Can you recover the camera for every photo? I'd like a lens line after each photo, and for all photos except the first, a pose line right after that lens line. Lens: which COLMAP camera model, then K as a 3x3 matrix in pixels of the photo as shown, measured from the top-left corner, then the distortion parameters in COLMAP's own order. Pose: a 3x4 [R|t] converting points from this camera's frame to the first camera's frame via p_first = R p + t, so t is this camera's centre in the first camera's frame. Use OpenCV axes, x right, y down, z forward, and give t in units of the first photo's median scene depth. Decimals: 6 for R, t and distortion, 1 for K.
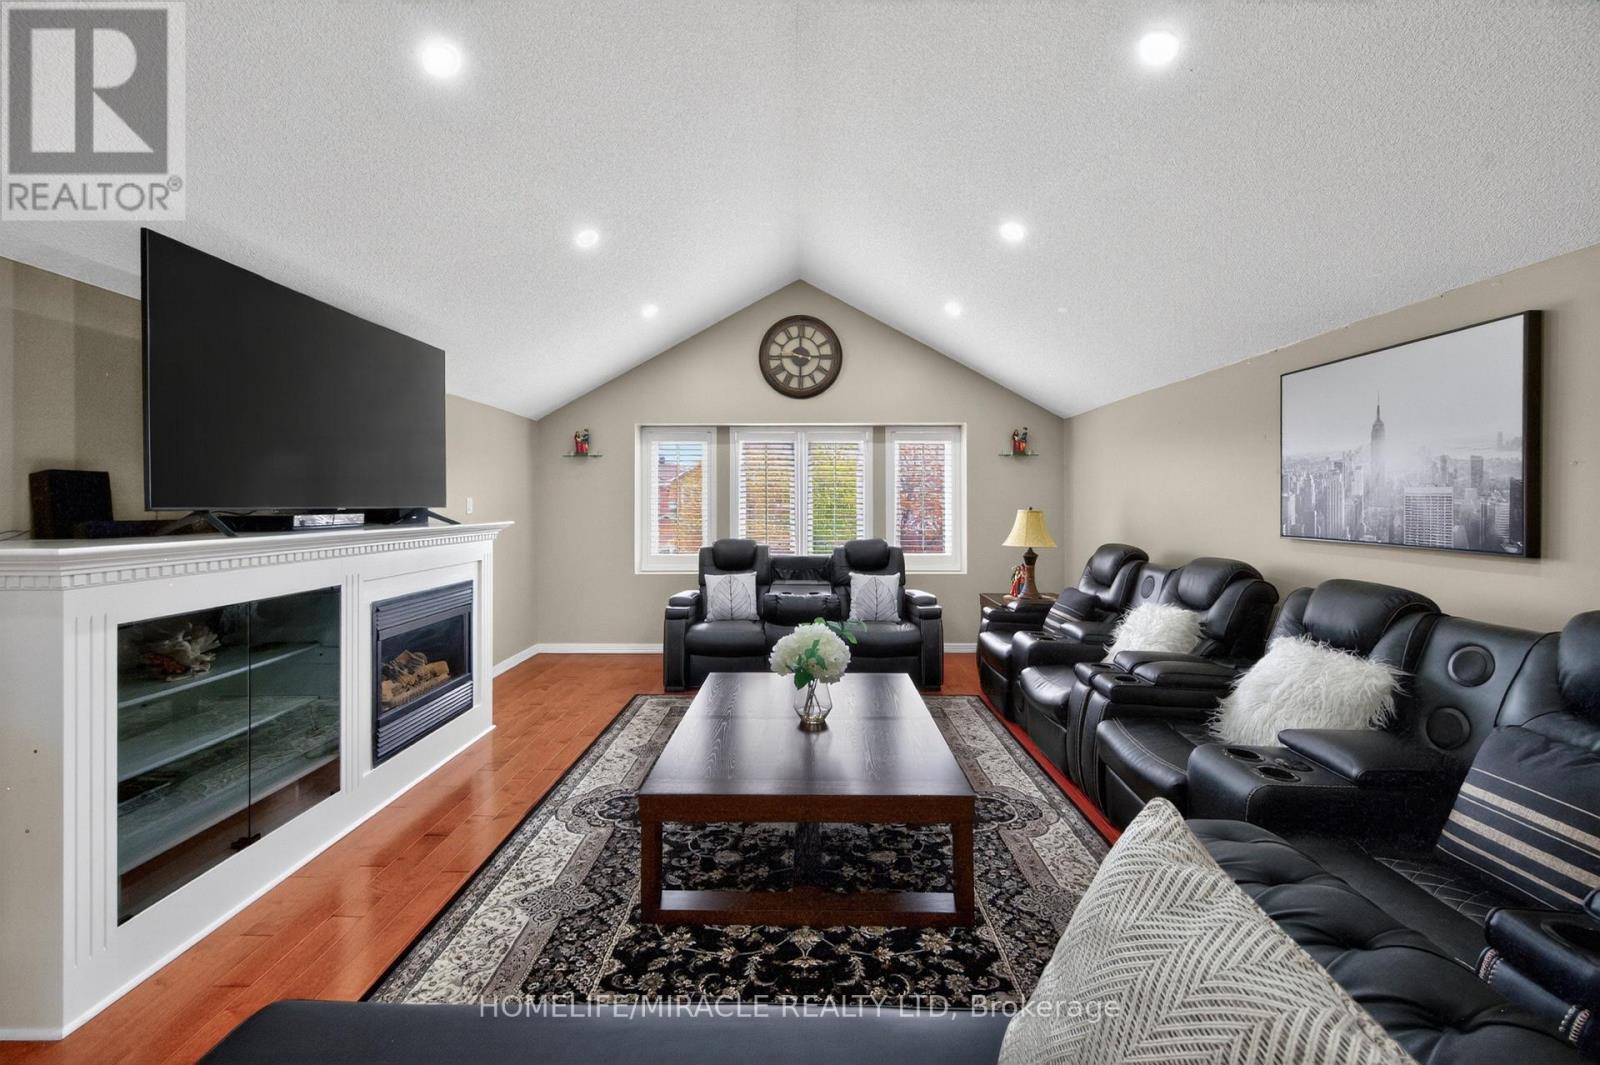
lens RADIAL K [[631.0, 0, 796.9], [0, 631.0, 512.3], [0, 0, 1]] dist [0.001974, -0.000426]
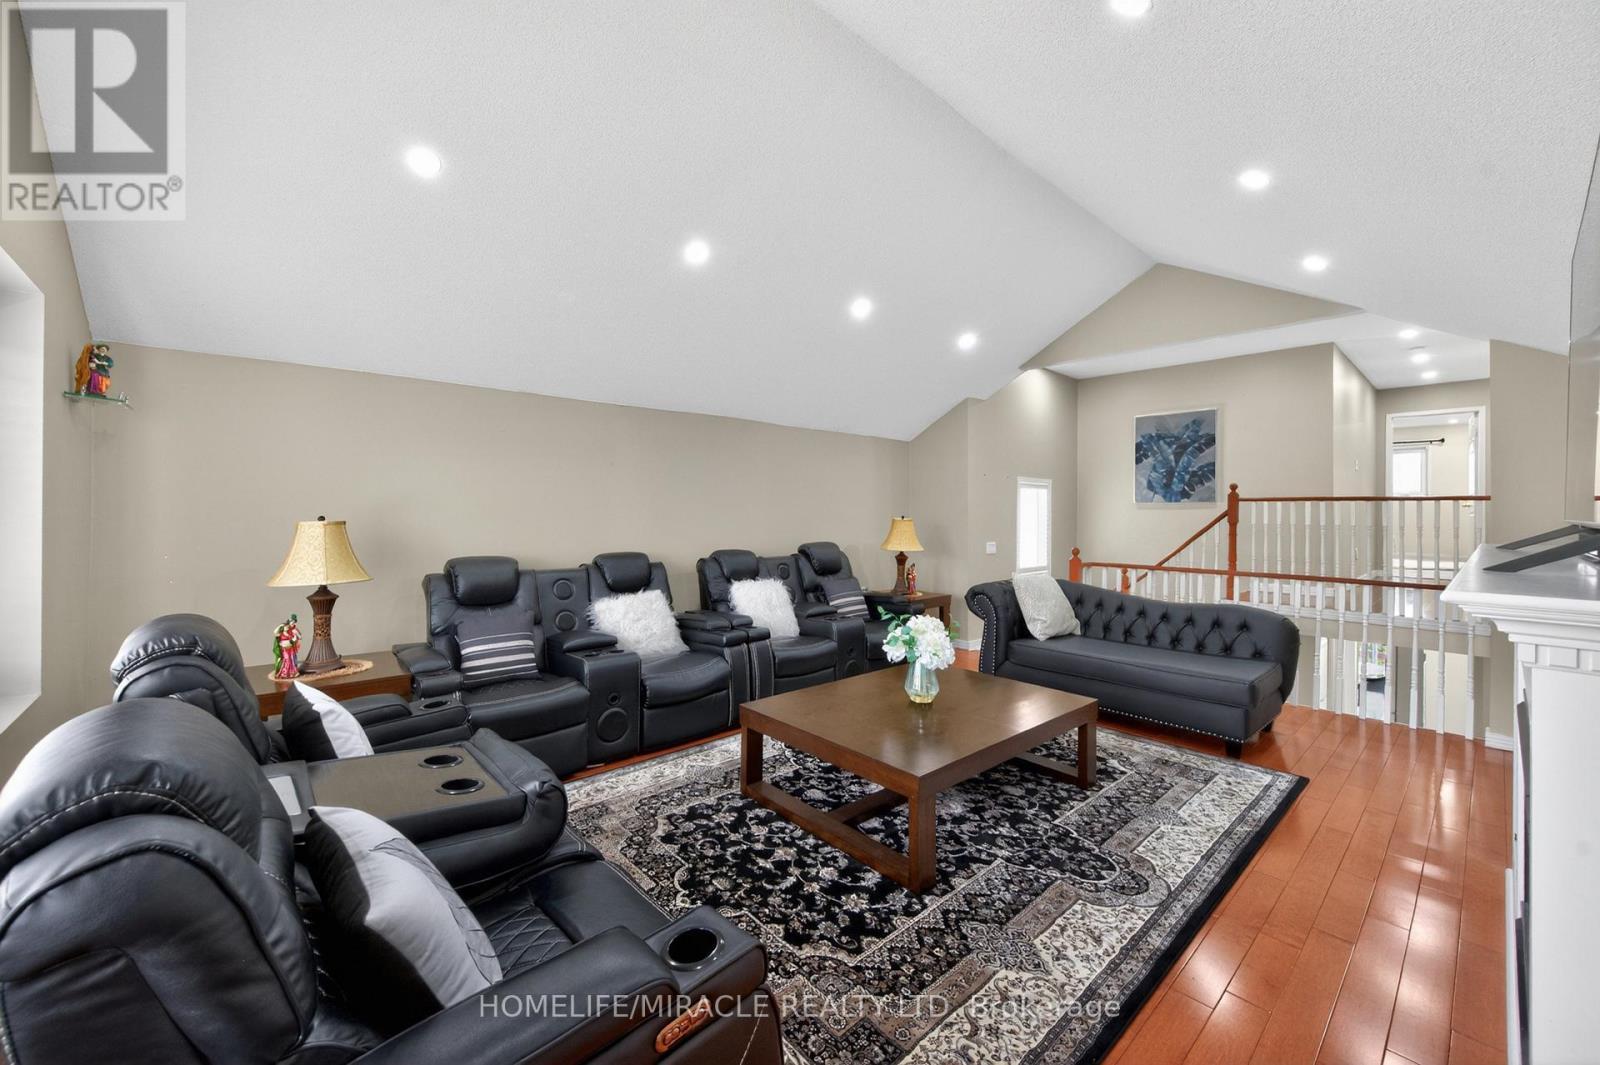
lens RADIAL K [[631.0, 0, 796.9], [0, 631.0, 512.3], [0, 0, 1]] dist [0.001974, -0.000426]
pose [[-0.677869, -0.002481, 0.735178, -0.662340], [0.007432, 0.999920, 0.010228, -0.027341], [-0.735145, 0.012397, -0.677797, 1.927159]]
